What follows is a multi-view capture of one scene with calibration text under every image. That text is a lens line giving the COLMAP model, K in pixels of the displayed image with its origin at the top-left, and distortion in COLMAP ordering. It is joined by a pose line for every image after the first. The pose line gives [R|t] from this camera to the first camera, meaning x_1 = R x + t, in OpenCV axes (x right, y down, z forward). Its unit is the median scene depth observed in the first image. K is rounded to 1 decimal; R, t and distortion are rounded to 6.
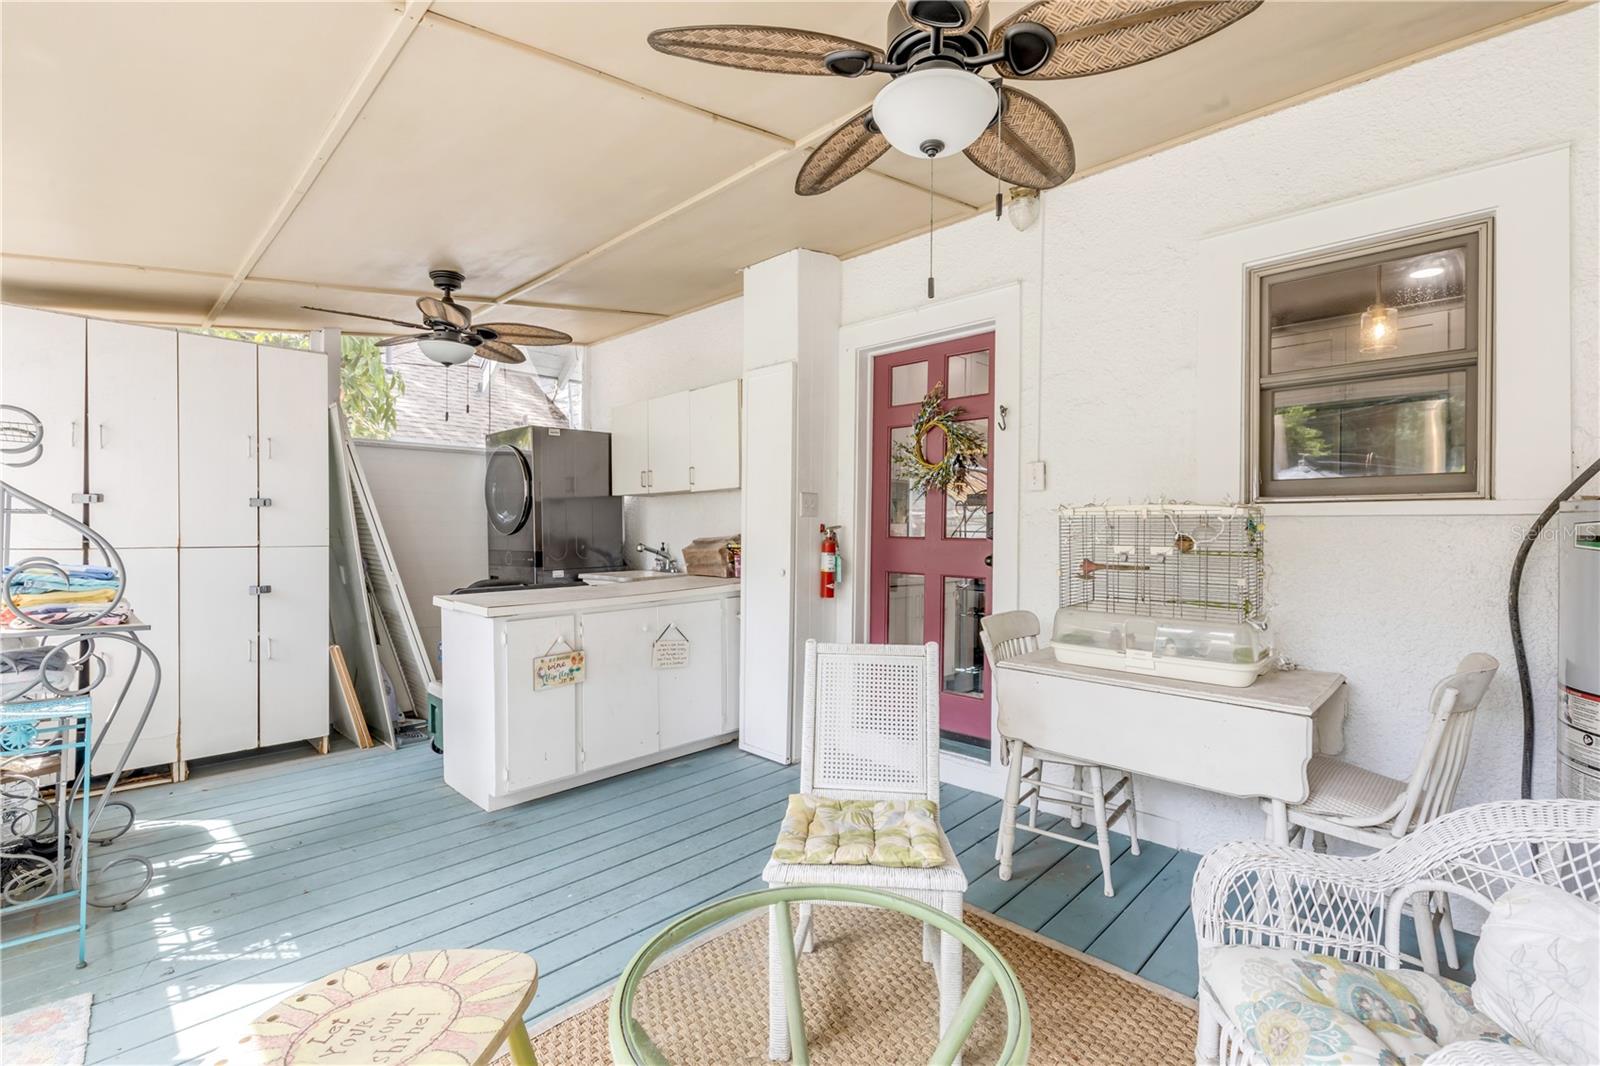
lens RADIAL K [[706.6, 0, 772.9], [0, 706.6, 538.2], [0, 0, 1]] dist [-0.000558, -0.000174]
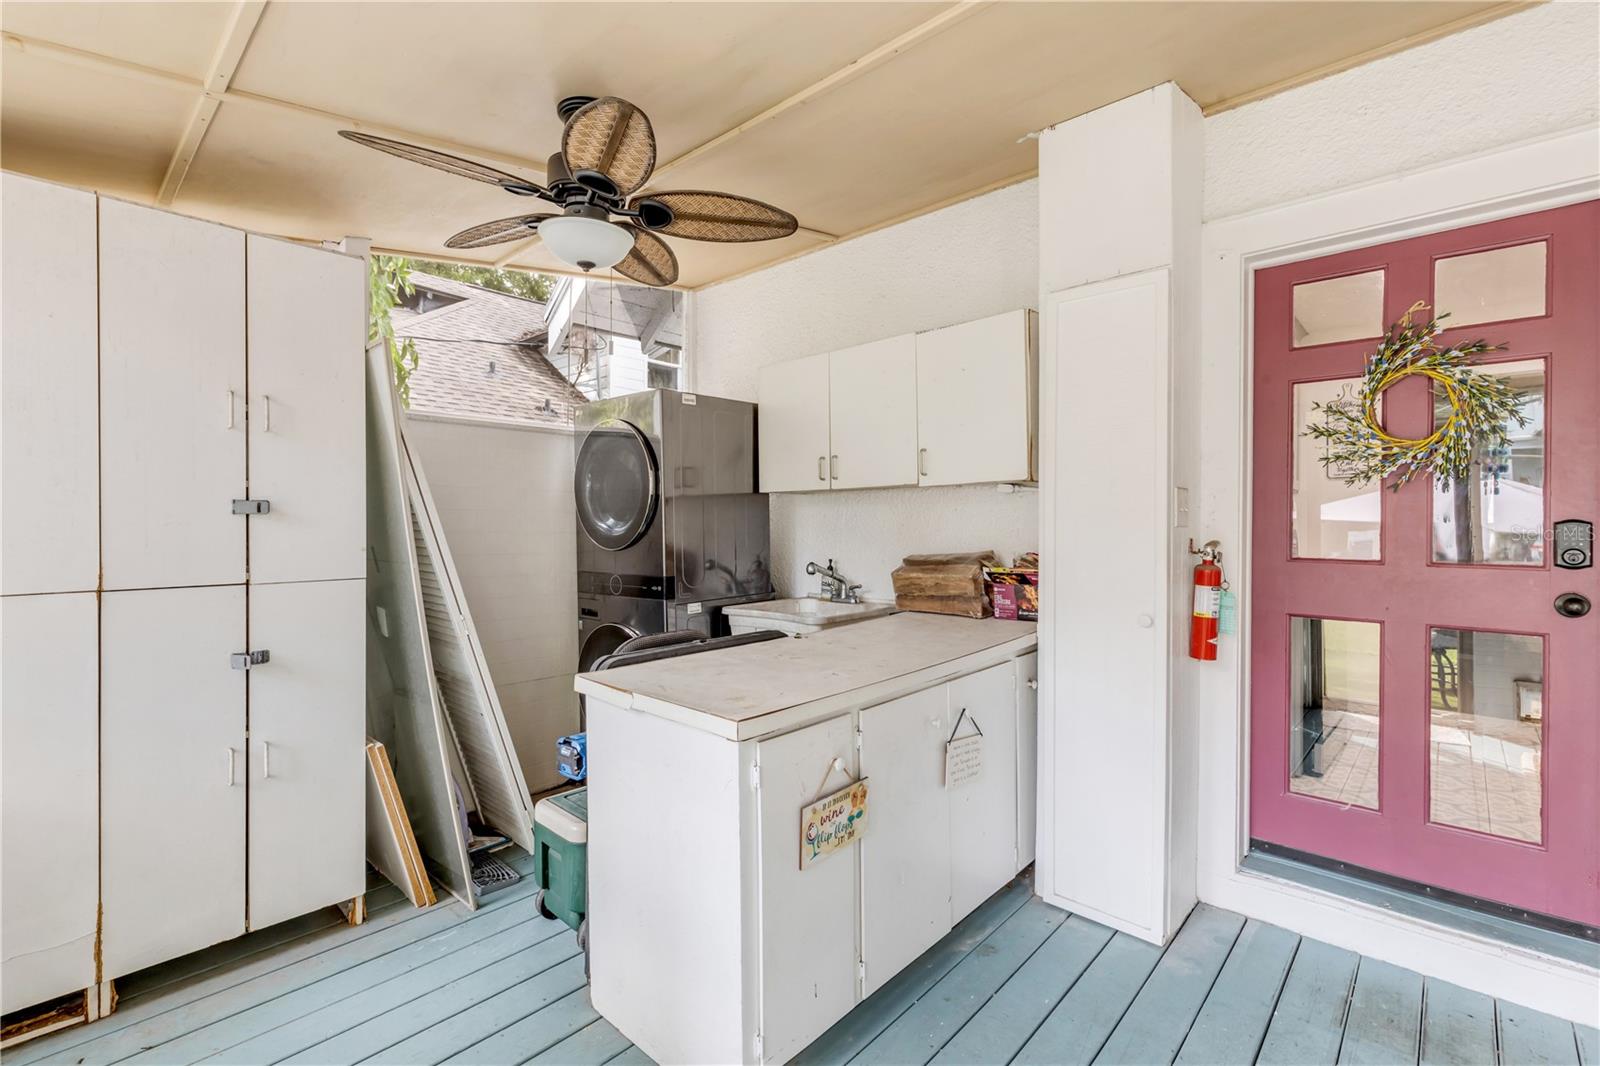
lens RADIAL K [[717.5, 0, 791.8], [0, 717.5, 528.6], [0, 0, 1]] dist [0.001671, -0.000170]
pose [[0.999251, -0.005031, 0.038371, -0.295575], [0.005329, 0.999956, -0.007688, -0.025204], [-0.038331, 0.007887, 0.999234, 0.382625]]
